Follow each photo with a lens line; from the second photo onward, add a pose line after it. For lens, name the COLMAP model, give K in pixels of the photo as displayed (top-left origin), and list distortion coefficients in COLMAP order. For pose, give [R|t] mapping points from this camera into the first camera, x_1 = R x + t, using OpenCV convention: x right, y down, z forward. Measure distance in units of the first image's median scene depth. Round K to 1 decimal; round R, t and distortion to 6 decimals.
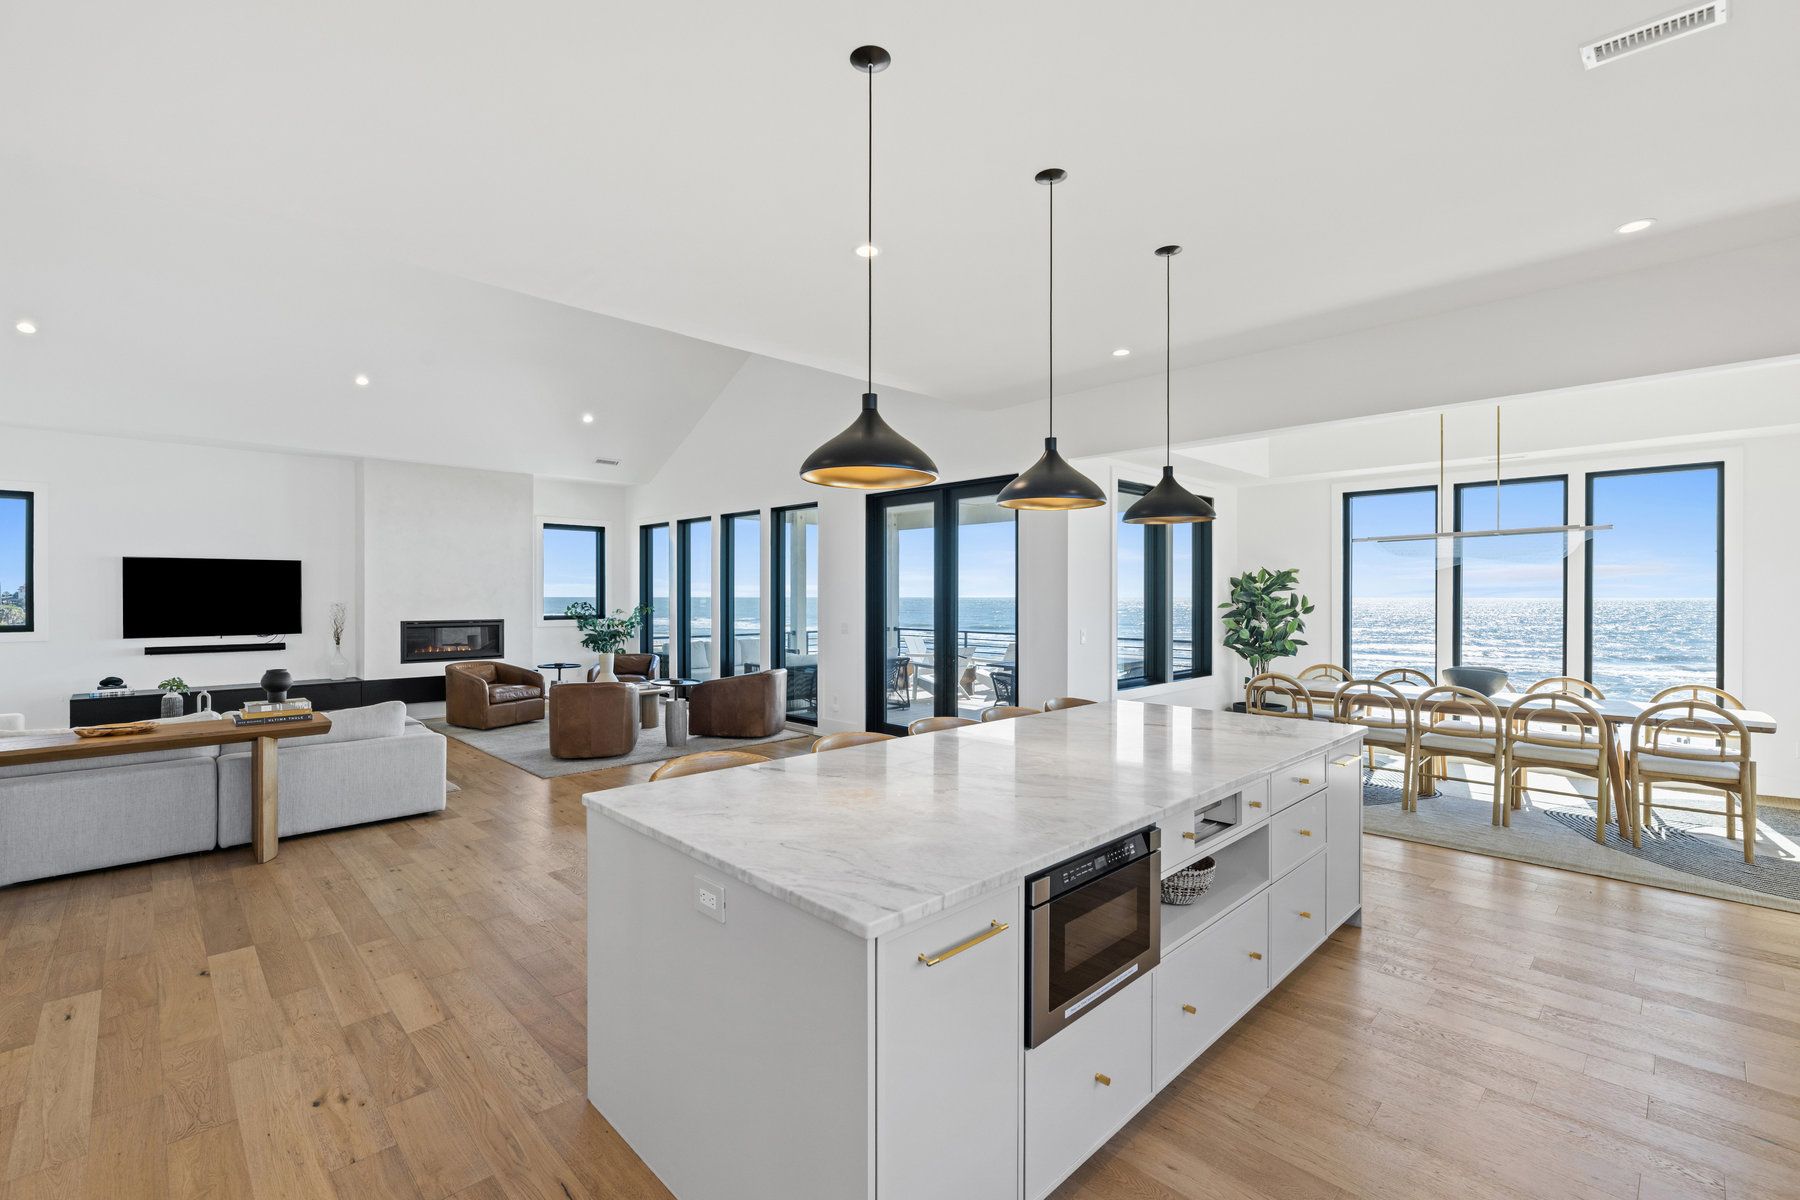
lens RADIAL K [[783.5, 0, 892.1], [0, 783.5, 595.8], [0, 0, 1]] dist [-0.001551, -0.000053]
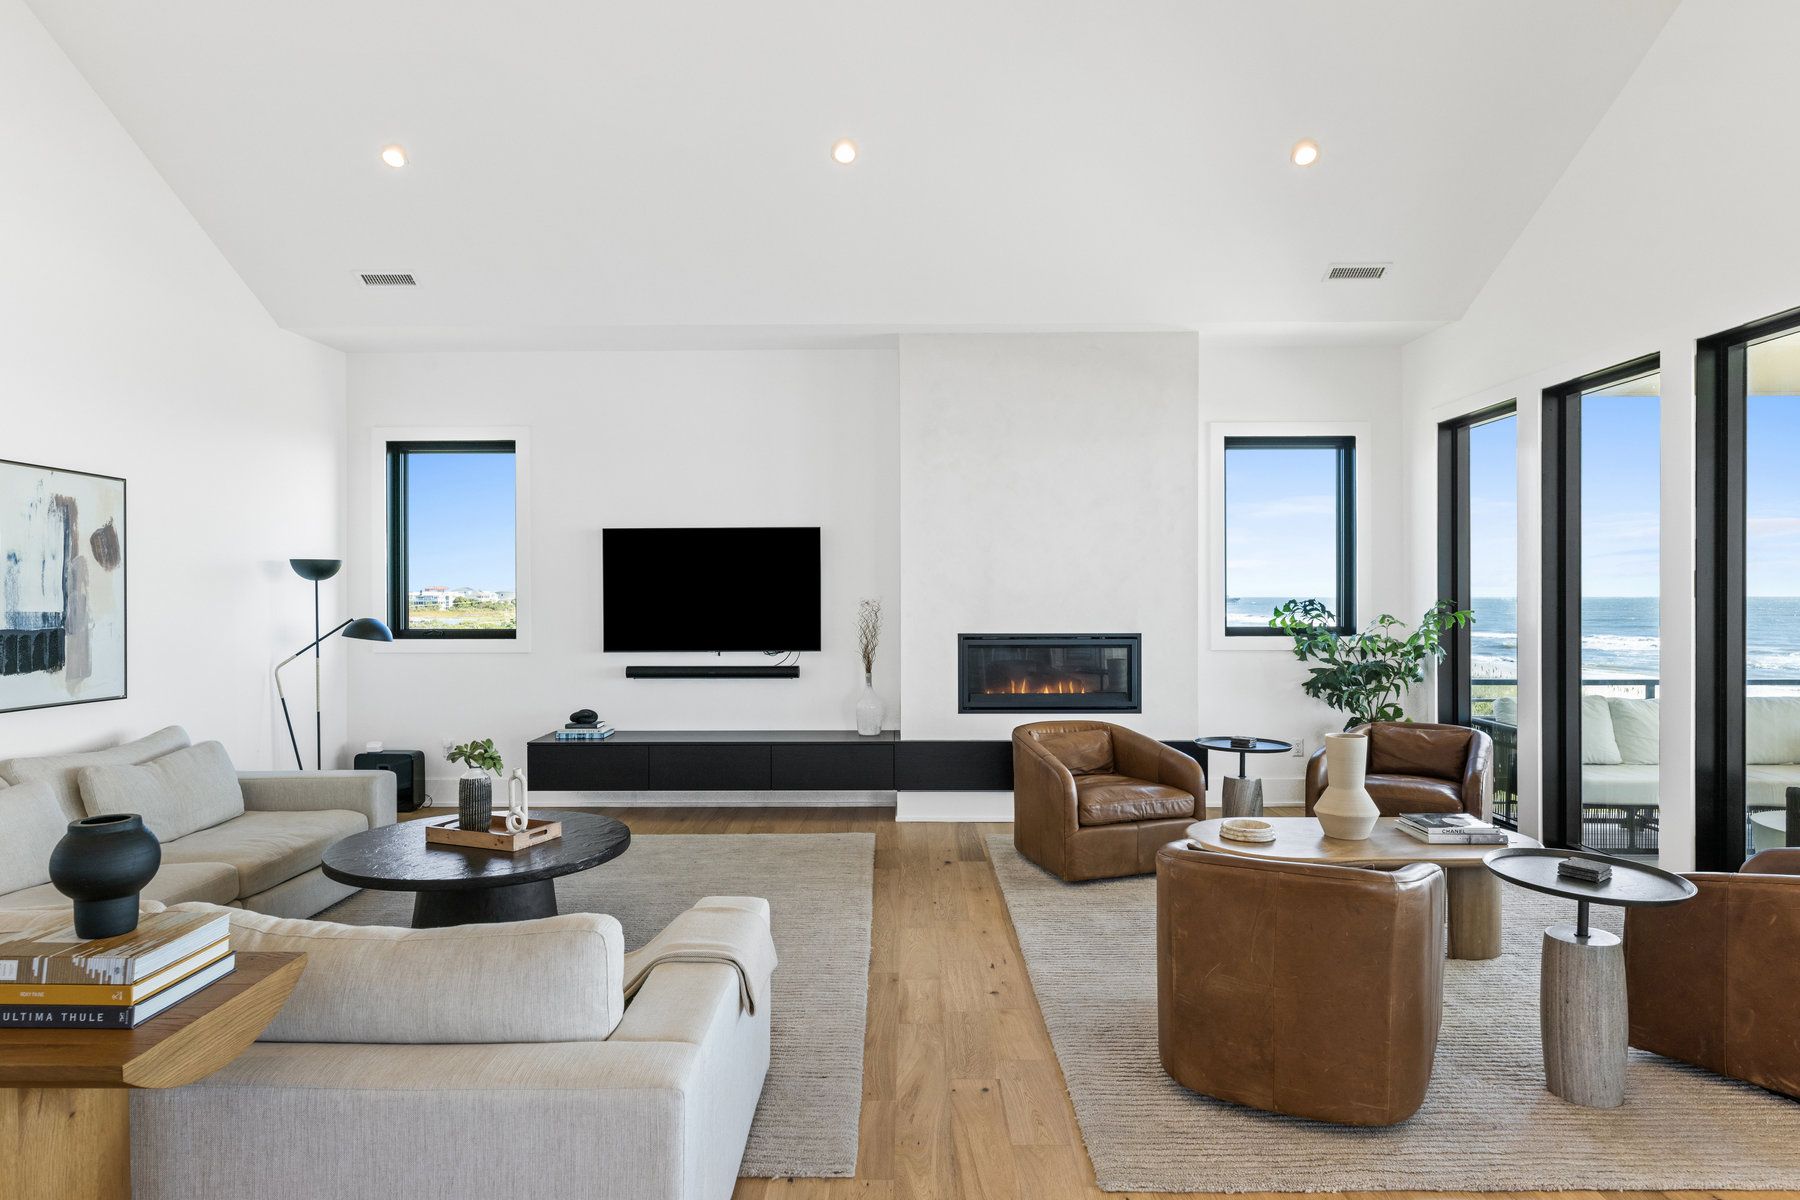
lens RADIAL K [[1073.6, 0, 890.9], [0, 1073.6, 595.7], [0, 0, 1]] dist [0.022576, -0.001755]
pose [[0.714297, -0.001153, -0.699842, -0.142339], [0.001419, 0.999999, -0.000200, 0.006226], [0.699841, -0.000850, 0.714298, 0.429149]]
